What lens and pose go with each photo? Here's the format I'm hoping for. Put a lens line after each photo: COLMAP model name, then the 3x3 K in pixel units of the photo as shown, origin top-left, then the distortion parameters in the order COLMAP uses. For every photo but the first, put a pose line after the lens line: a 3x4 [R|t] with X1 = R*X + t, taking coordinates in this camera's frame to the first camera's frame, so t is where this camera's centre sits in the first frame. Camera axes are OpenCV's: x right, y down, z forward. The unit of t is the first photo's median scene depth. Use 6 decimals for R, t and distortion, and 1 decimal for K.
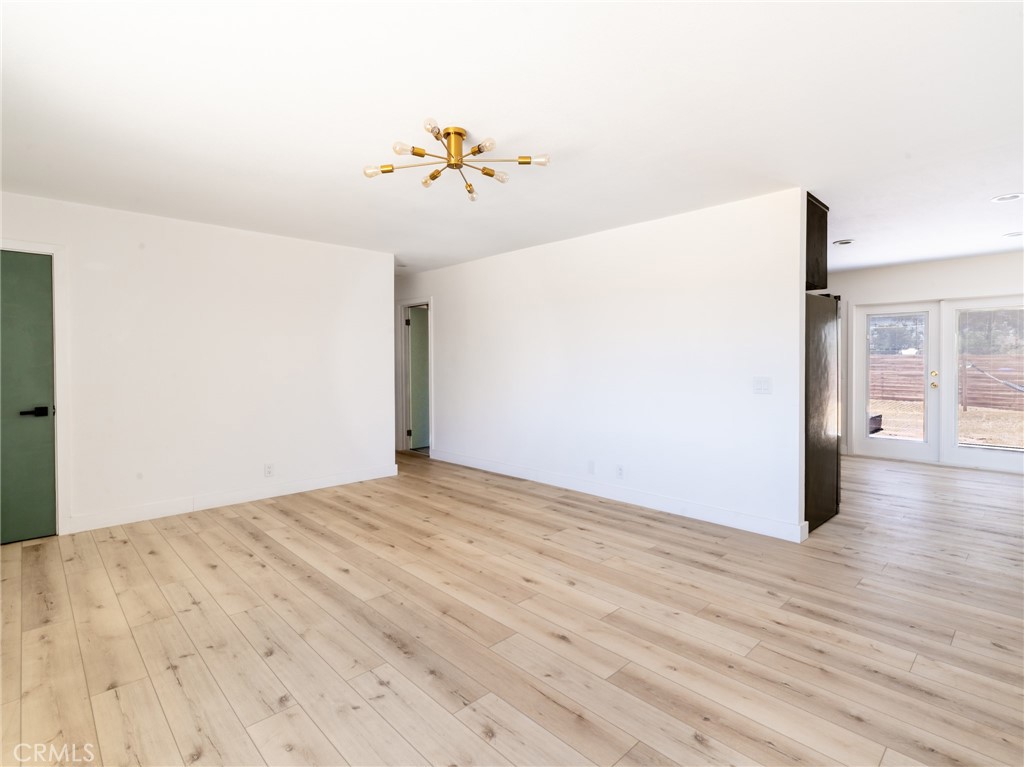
lens RADIAL K [[509.8, 0, 512.9], [0, 509.8, 374.7], [0, 0, 1]] dist [0.002508, -0.002701]
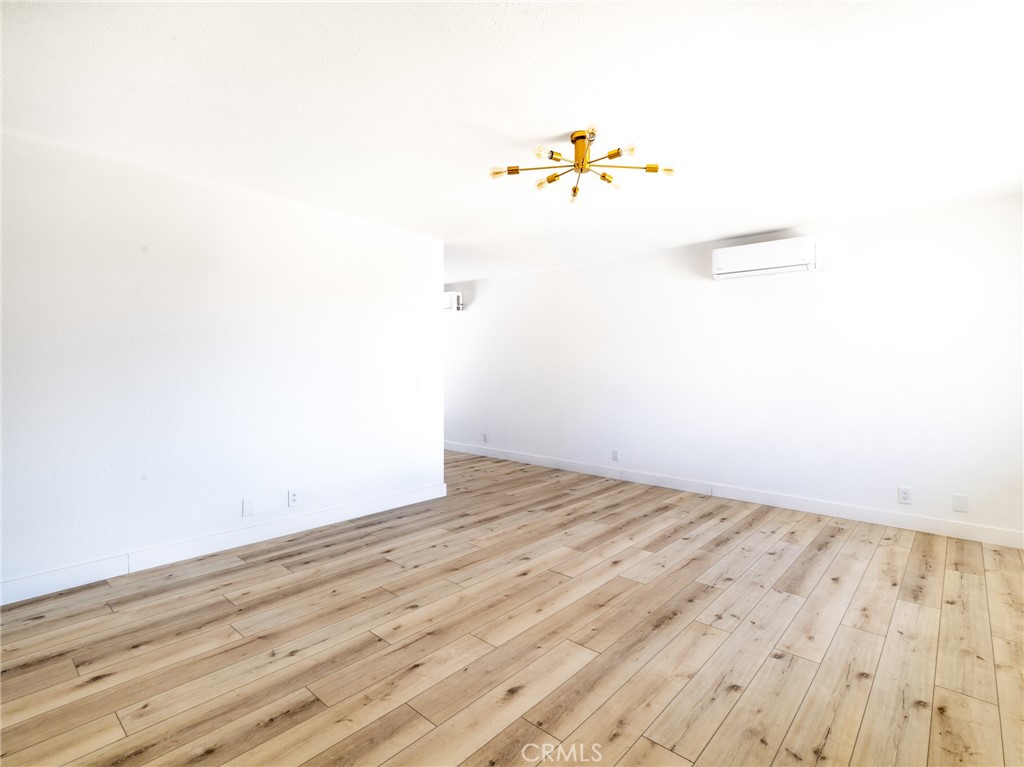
lens RADIAL K [[509.8, 0, 512.9], [0, 509.8, 374.7], [0, 0, 1]] dist [0.002508, -0.002701]
pose [[-0.080975, -0.013738, 0.996621, -1.014086], [0.022828, 0.999617, 0.015634, -0.026386], [-0.996455, 0.024017, -0.080631, 1.096735]]
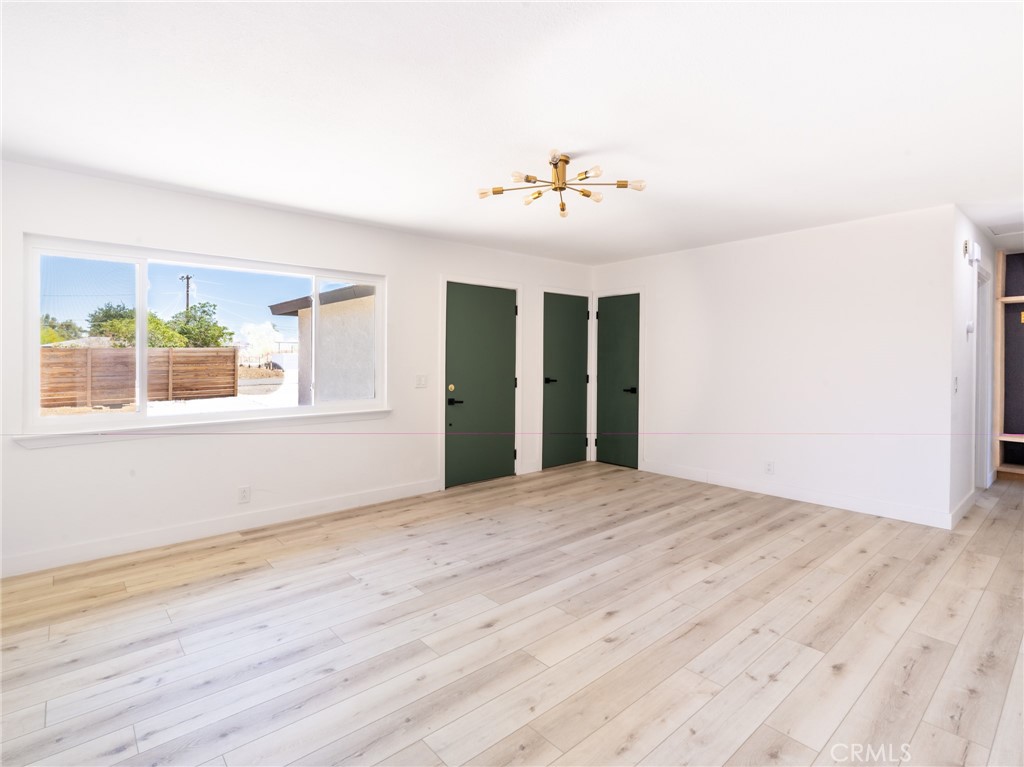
lens RADIAL K [[509.8, 0, 512.9], [0, 509.8, 374.7], [0, 0, 1]] dist [0.002508, -0.002701]
pose [[-0.041641, 0.036520, -0.998465, 0.905475], [-0.025199, 0.998975, 0.037590, -0.039797], [0.998815, 0.026725, -0.040678, 0.855060]]
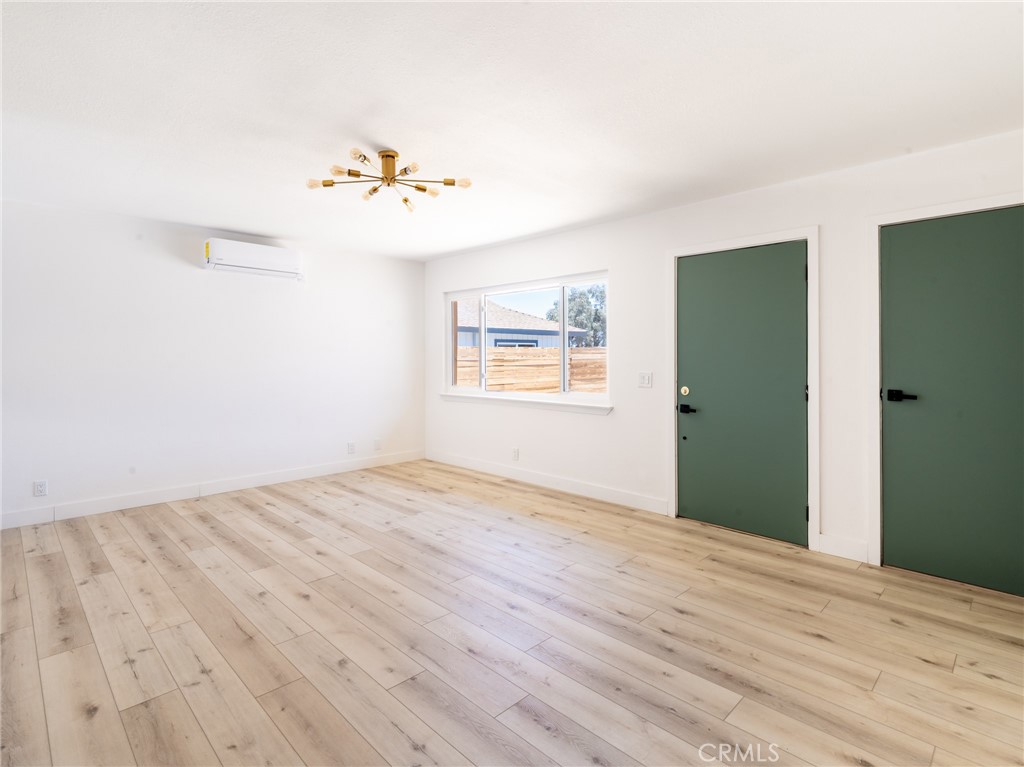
lens RADIAL K [[516.2, 0, 520.2], [0, 516.2, 355.7], [0, 0, 1]] dist [0.000433, 0.001093]
pose [[-0.999377, 0.005662, -0.034832, -0.328532], [0.004861, 0.999723, 0.023039, -0.053009], [0.034953, 0.022855, -0.999128, 1.939346]]
